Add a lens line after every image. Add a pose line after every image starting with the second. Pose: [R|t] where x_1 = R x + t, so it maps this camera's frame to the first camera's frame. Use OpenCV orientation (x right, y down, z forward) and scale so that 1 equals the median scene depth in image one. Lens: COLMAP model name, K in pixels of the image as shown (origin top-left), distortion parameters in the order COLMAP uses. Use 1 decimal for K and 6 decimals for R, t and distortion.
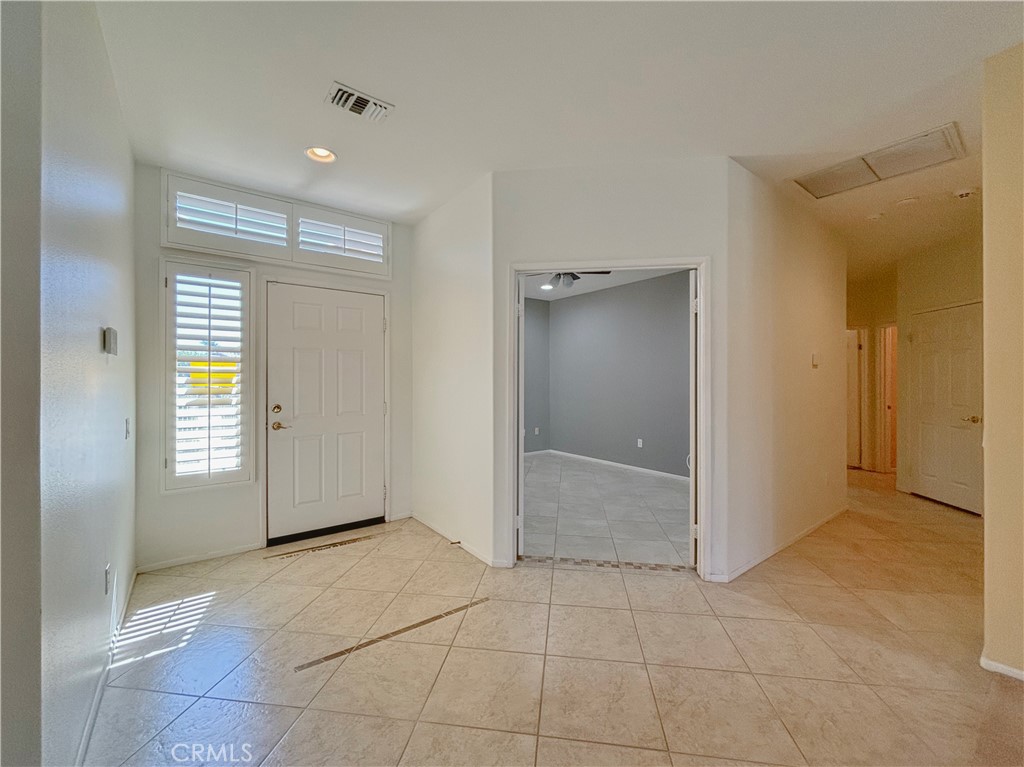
lens RADIAL K [[416.1, 0, 512.2], [0, 416.1, 379.6], [0, 0, 1]] dist [-0.002064, -0.000127]
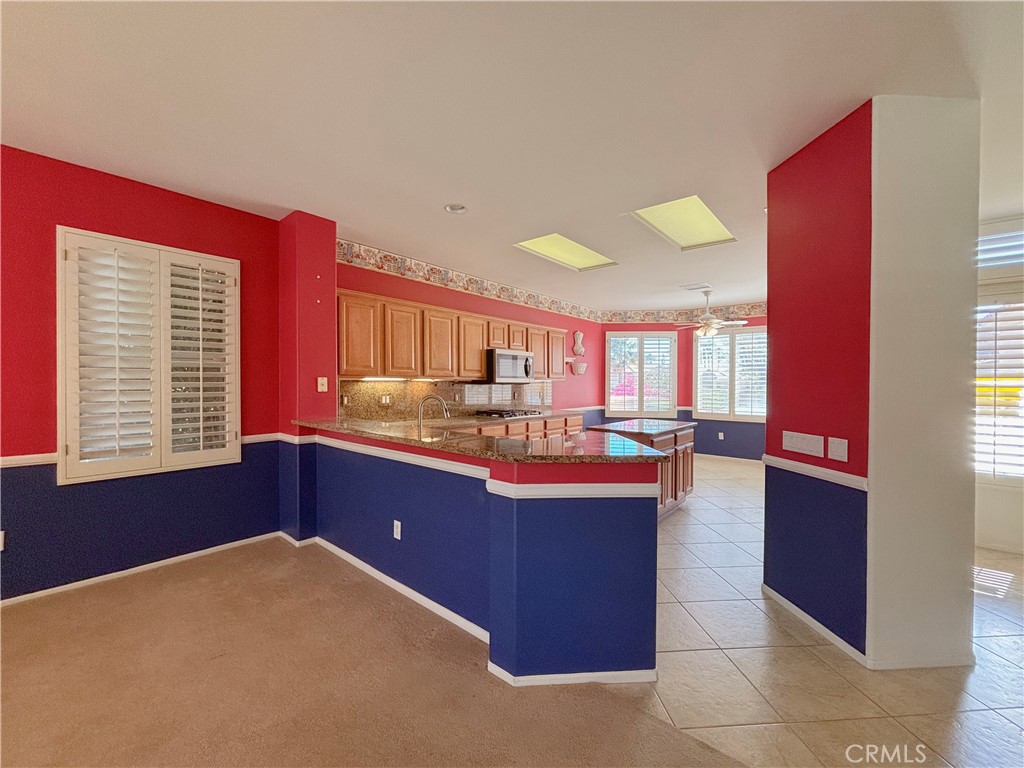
lens RADIAL K [[416.1, 0, 512.2], [0, 416.1, 386.9], [0, 0, 1]] dist [-0.002064, -0.000127]
pose [[0.207006, 0.003018, -0.978335, 0.118270], [-0.003991, 0.999990, 0.002241, -0.014388], [0.978332, 0.003441, 0.207016, -0.552654]]
